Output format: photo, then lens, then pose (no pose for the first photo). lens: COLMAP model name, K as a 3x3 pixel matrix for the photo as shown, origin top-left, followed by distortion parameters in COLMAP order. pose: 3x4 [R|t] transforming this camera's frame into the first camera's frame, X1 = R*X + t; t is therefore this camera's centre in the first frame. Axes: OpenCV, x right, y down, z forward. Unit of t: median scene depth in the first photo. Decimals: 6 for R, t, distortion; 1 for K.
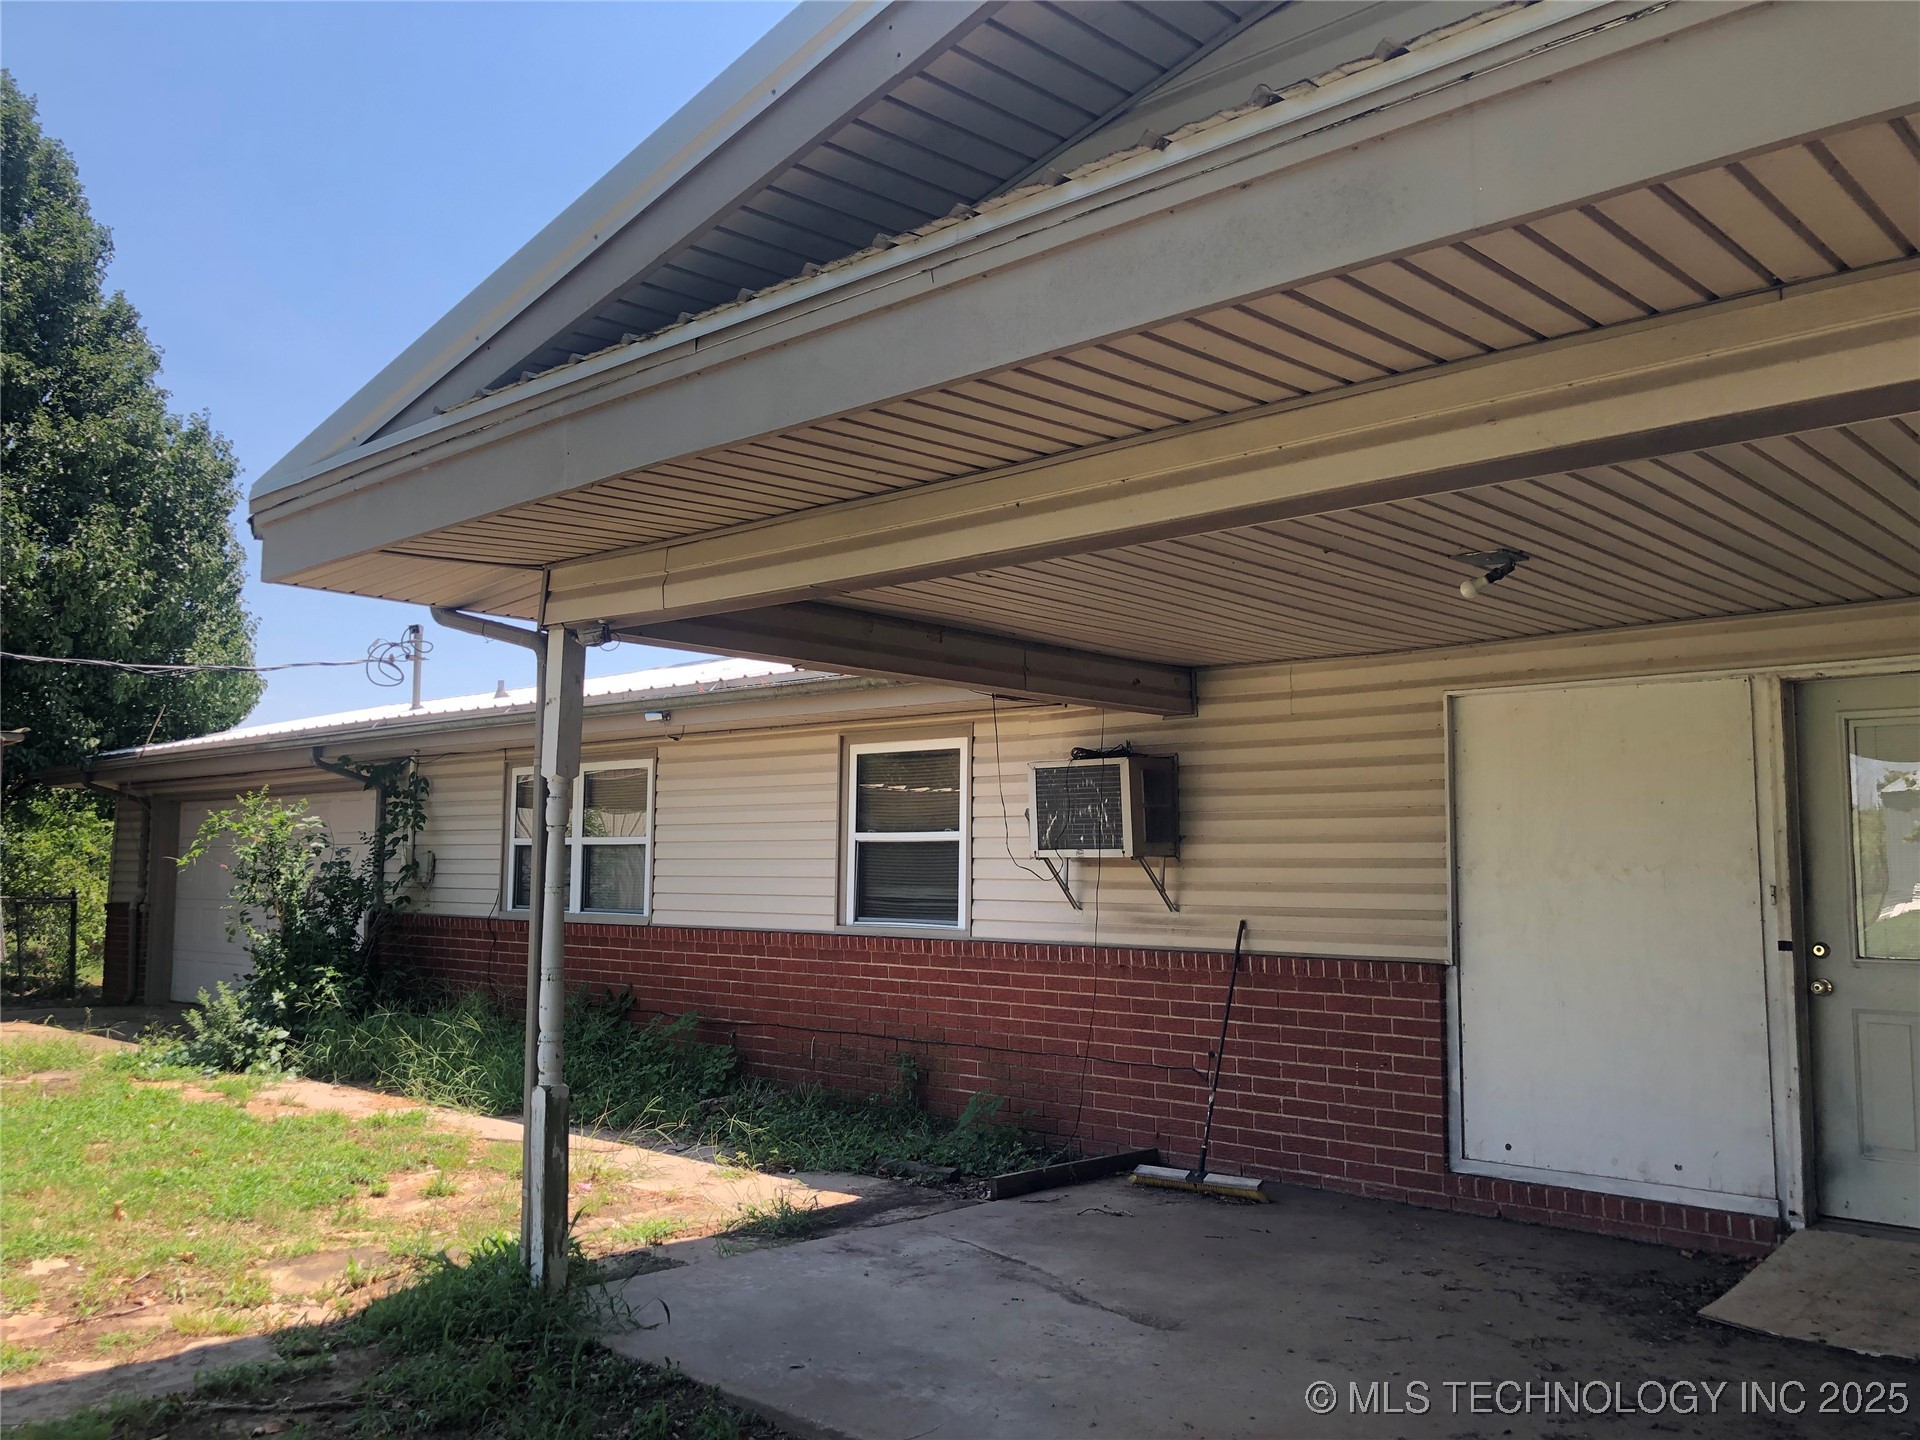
lens RADIAL K [[1580.6, 0, 957.3], [0, 1580.6, 714.2], [0, 0, 1]] dist [0.016517, -0.000372]
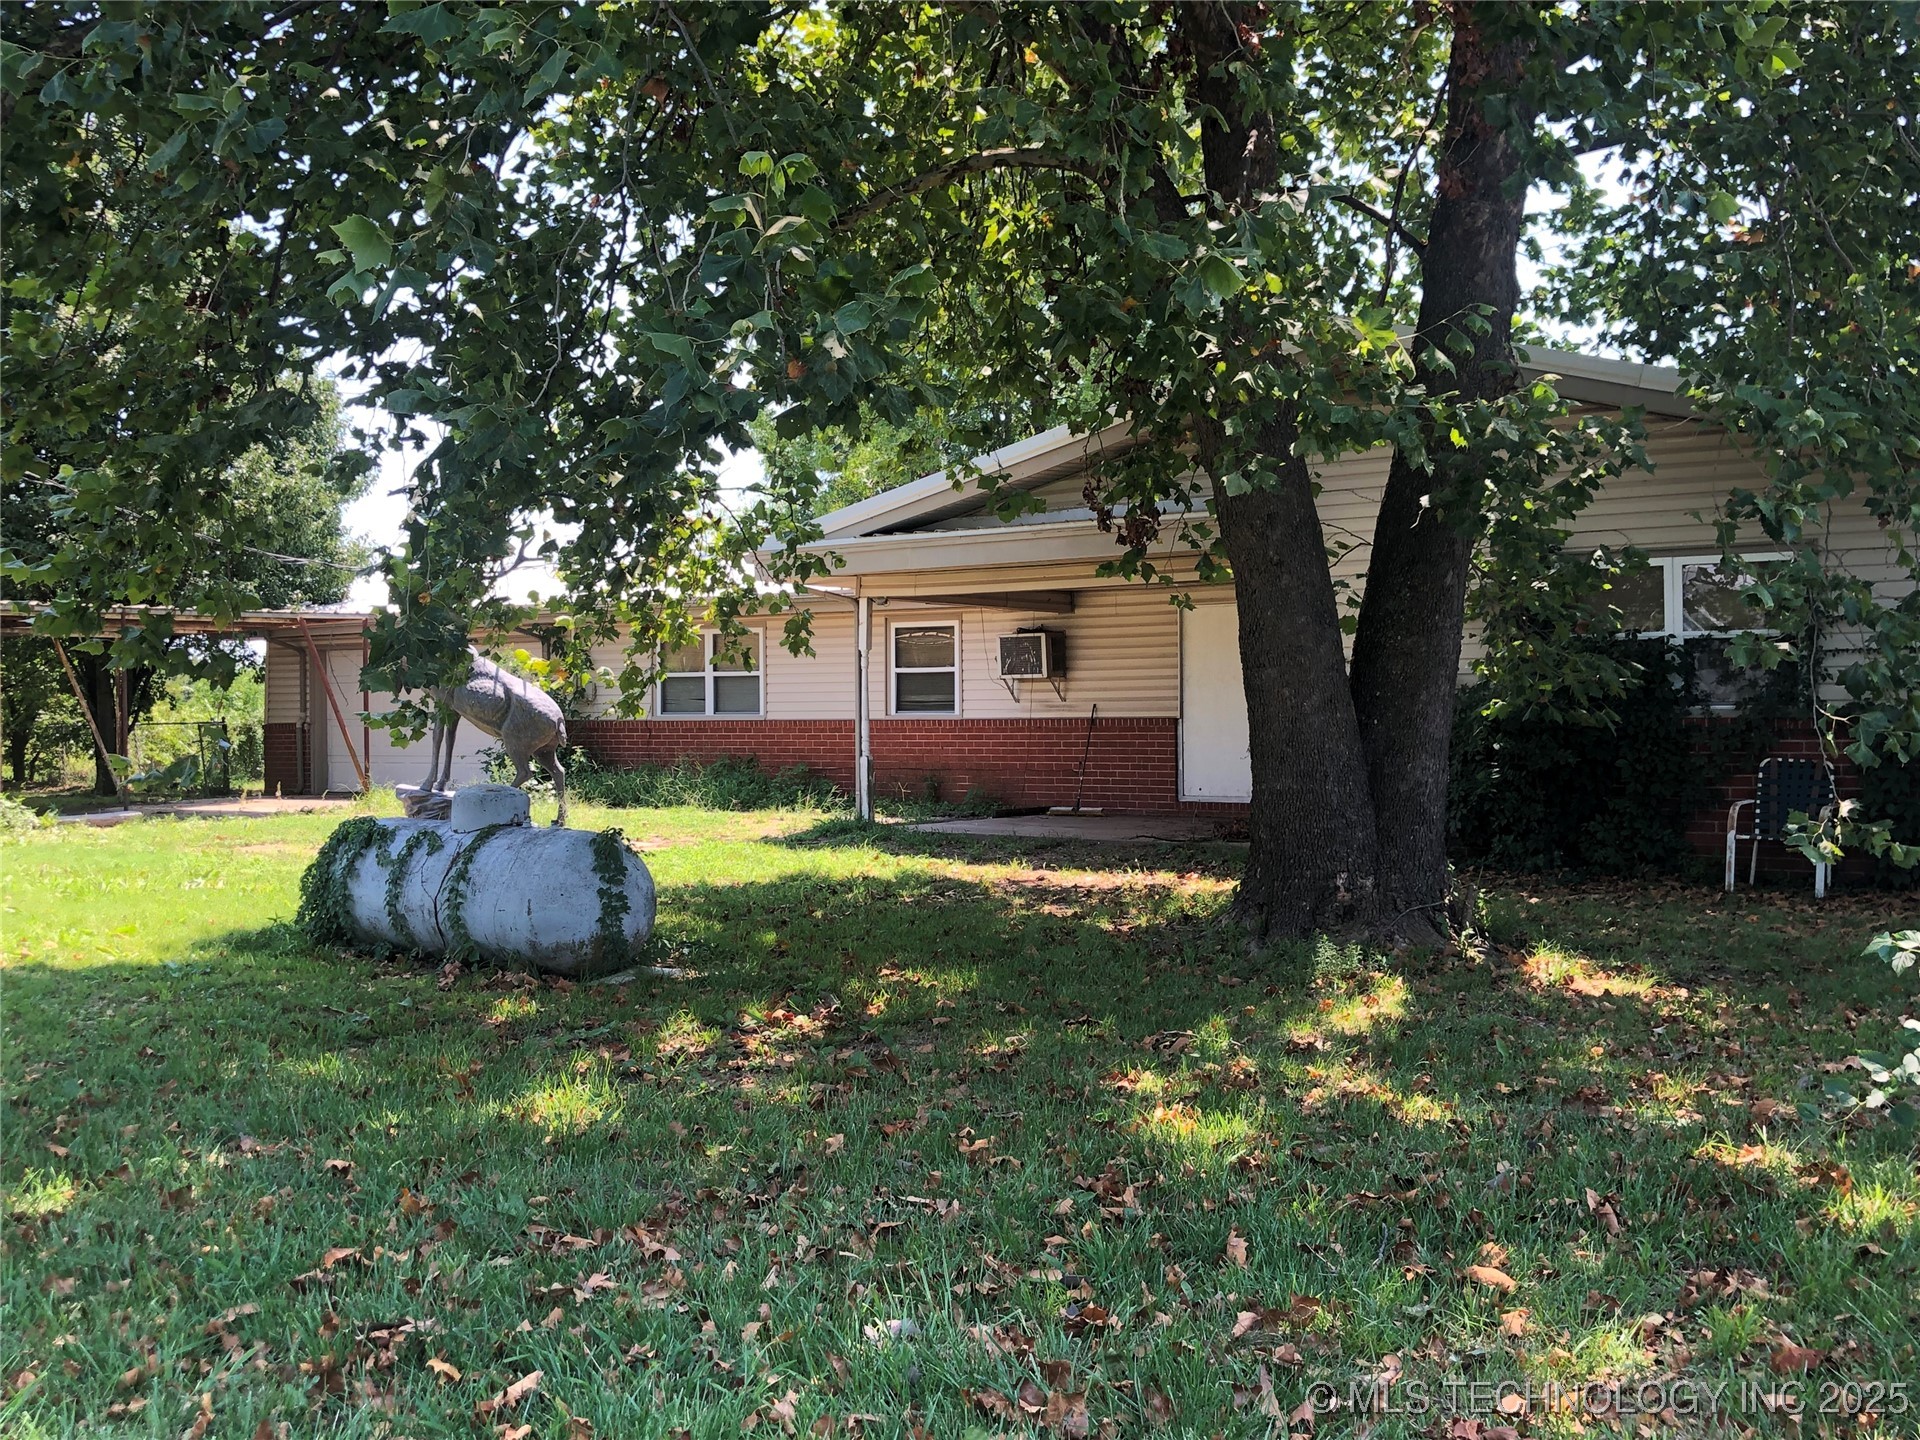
lens RADIAL K [[1962.4, 0, 958.7], [0, 1962.4, 726.1], [0, 0, 1]] dist [0.100014, 0.000000]
pose [[0.991242, -0.016511, 0.131022, -0.371793], [0.002306, 0.994166, 0.107835, -0.139262], [-0.132038, -0.106589, 0.985497, -1.706582]]
